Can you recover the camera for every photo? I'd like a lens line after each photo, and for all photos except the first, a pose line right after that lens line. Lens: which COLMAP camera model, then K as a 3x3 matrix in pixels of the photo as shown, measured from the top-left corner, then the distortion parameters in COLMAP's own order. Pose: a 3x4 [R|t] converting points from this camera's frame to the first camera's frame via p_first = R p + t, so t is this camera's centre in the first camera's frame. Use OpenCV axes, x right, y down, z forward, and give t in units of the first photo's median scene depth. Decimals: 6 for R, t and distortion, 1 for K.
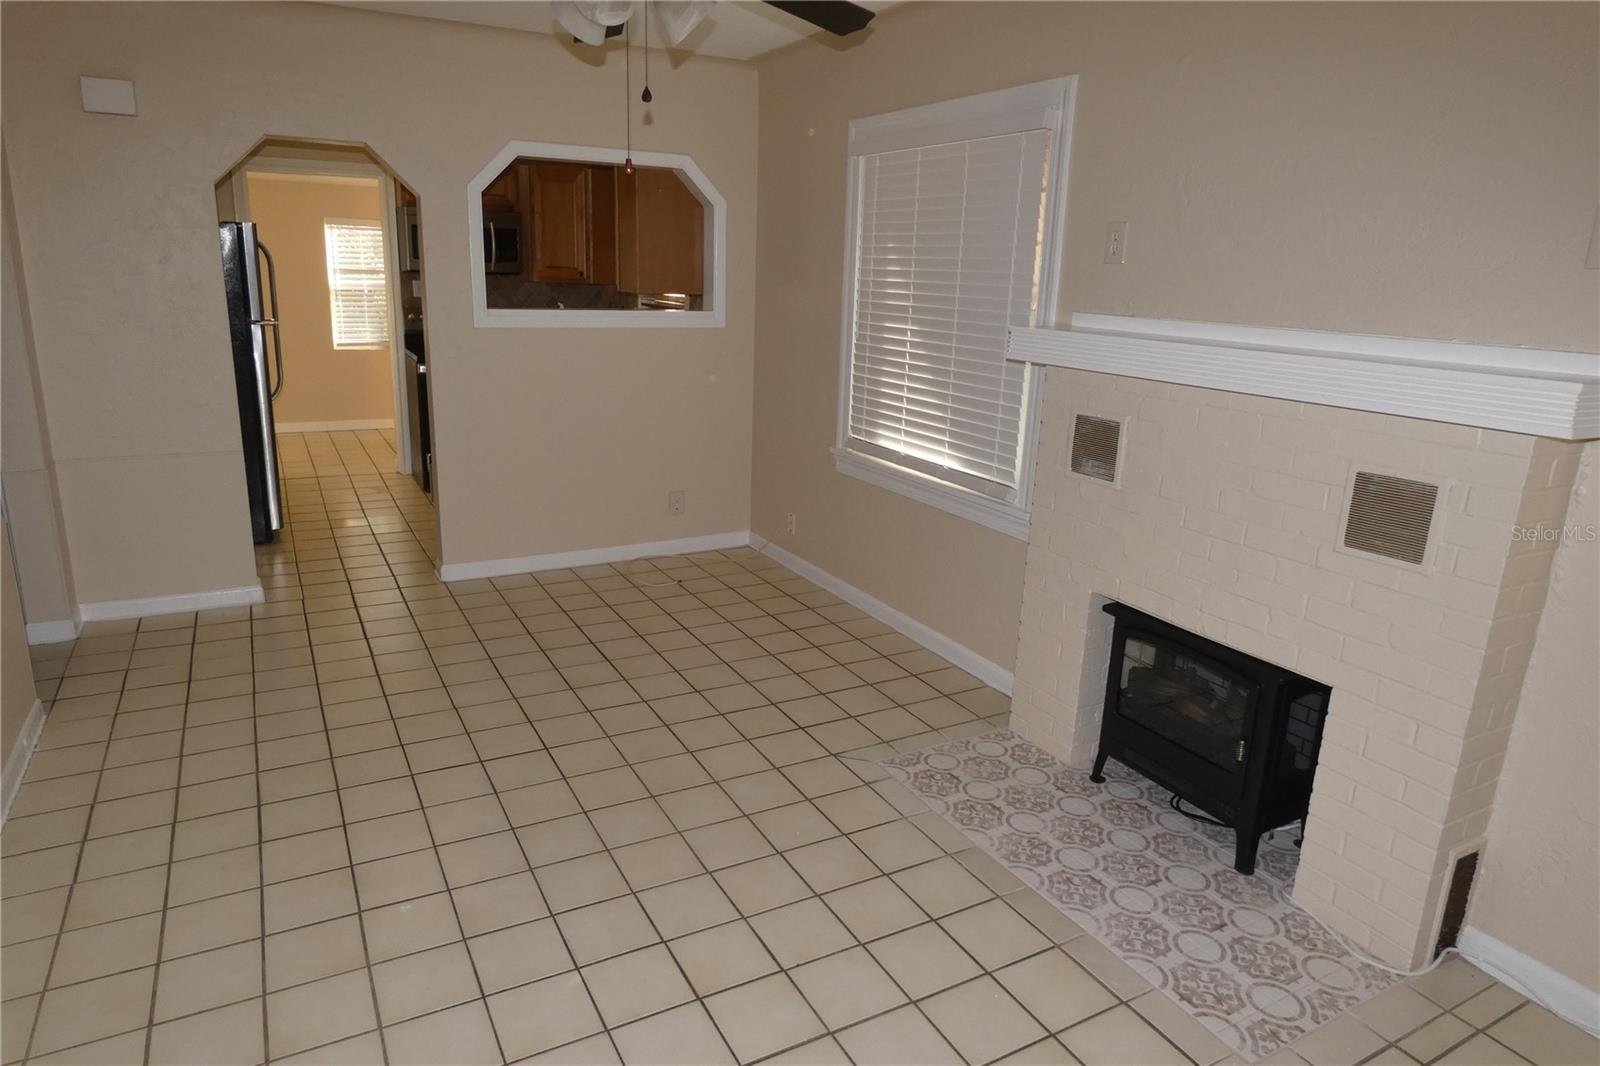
lens RADIAL K [[1000.4, 0, 794.9], [0, 1000.4, 514.6], [0, 0, 1]] dist [0.016604, 0.001107]
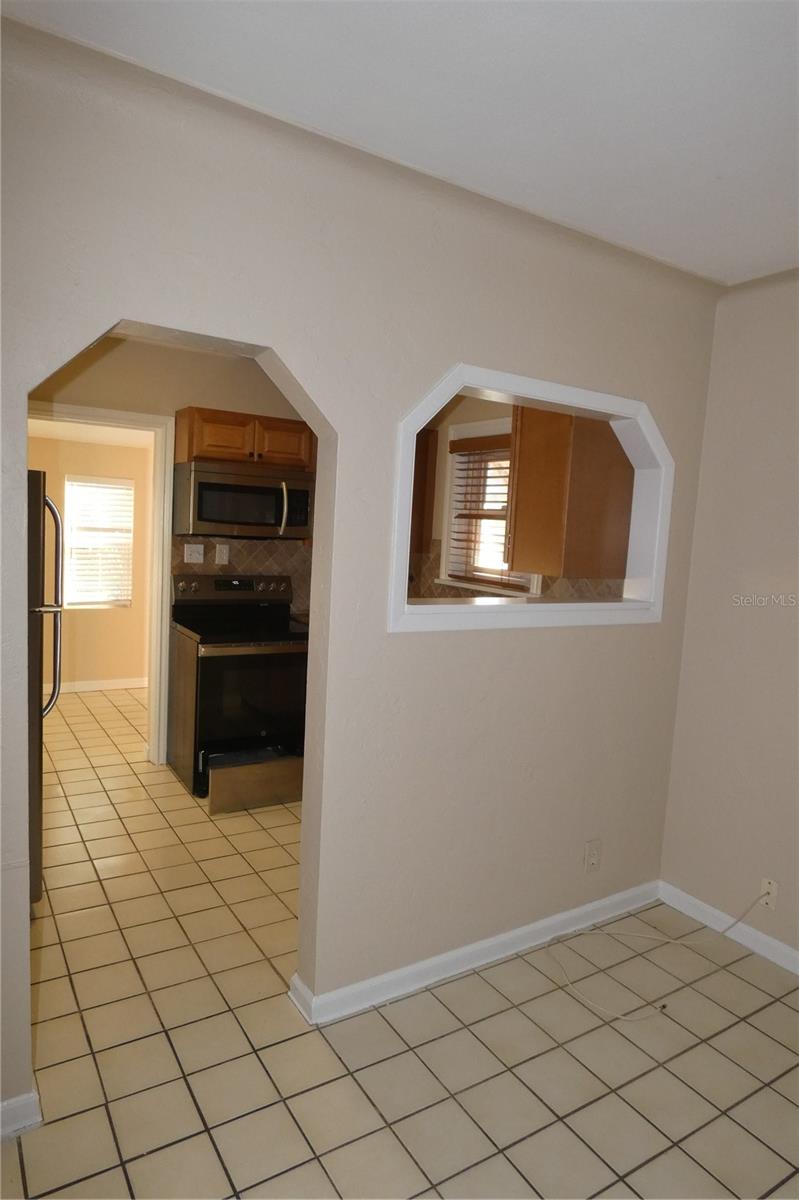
lens RADIAL K [[740.9, 0, 417.5], [0, 740.9, 606.9], [0, 0, 1]] dist [-0.008453, -0.000378]
pose [[0.996571, 0.014885, 0.081388, -0.188099], [-0.004280, 0.991641, -0.128953, -0.078719], [-0.082627, 0.128163, 0.988305, 0.287521]]
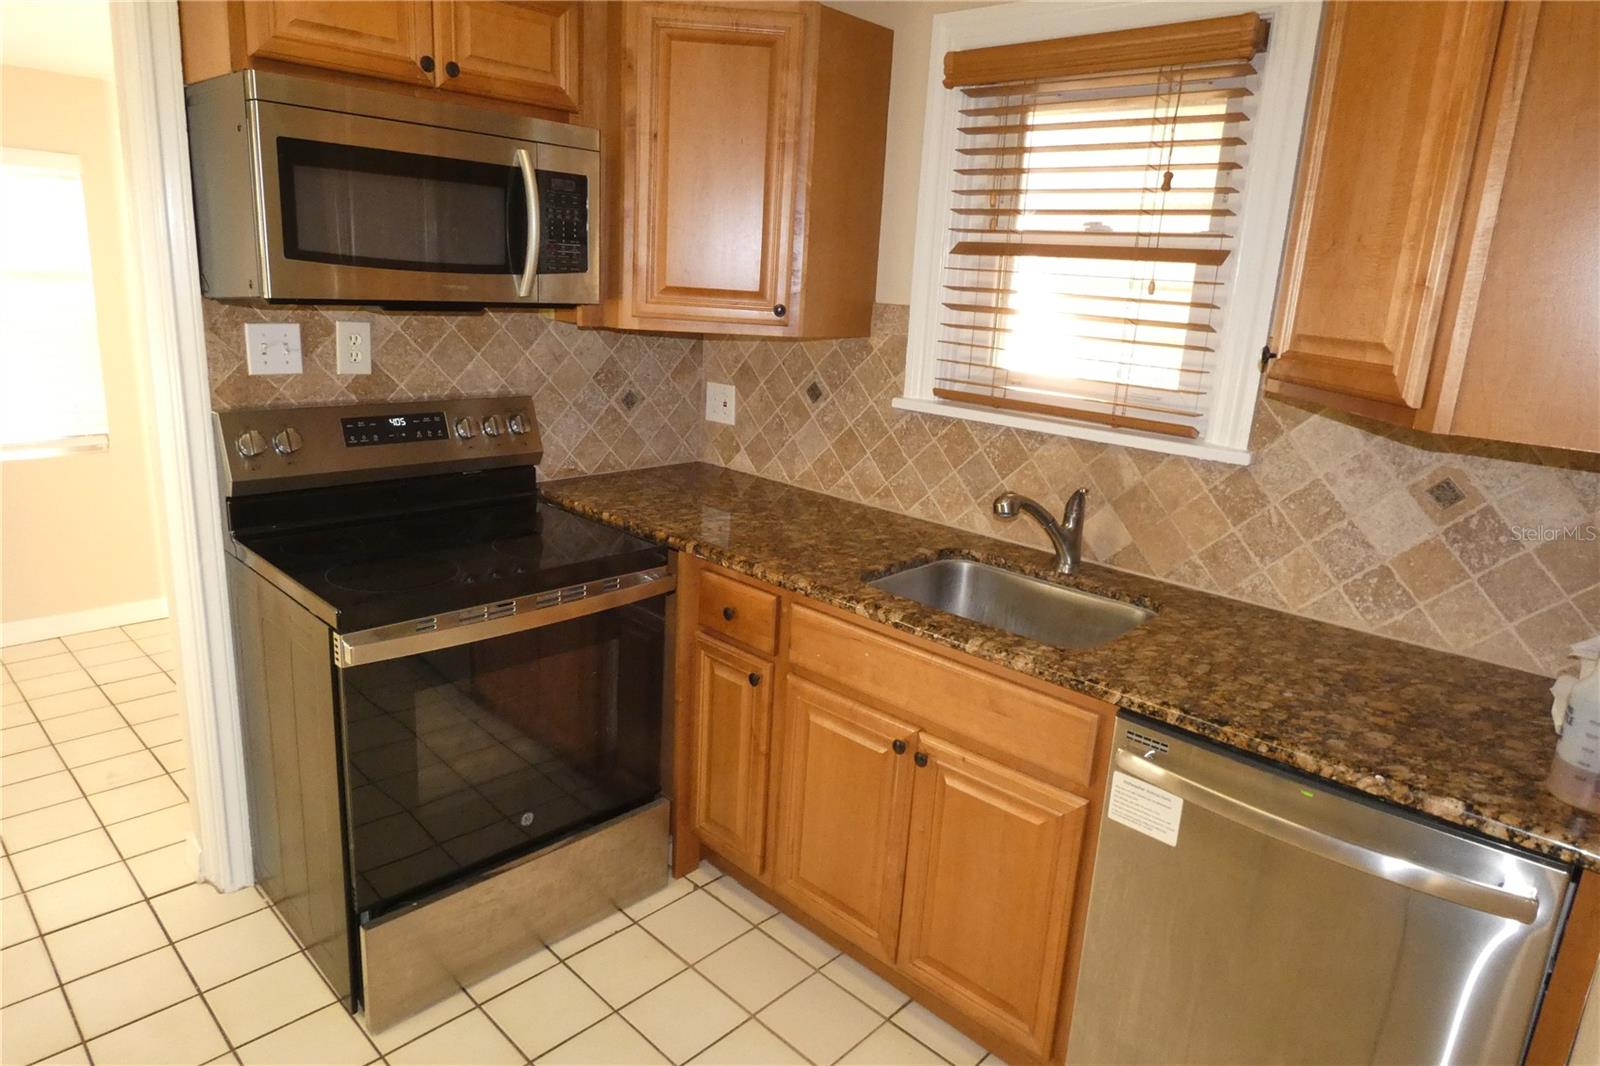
lens RADIAL K [[987.8, 0, 800.0], [0, 987.8, 533.0], [0, 0, 1]] dist [-0.008453, -0.000378]
pose [[0.952166, -0.055966, 0.300414, -0.255303], [0.046880, 0.998201, 0.037373, -0.140593], [-0.301965, -0.021501, 0.953076, 0.535417]]
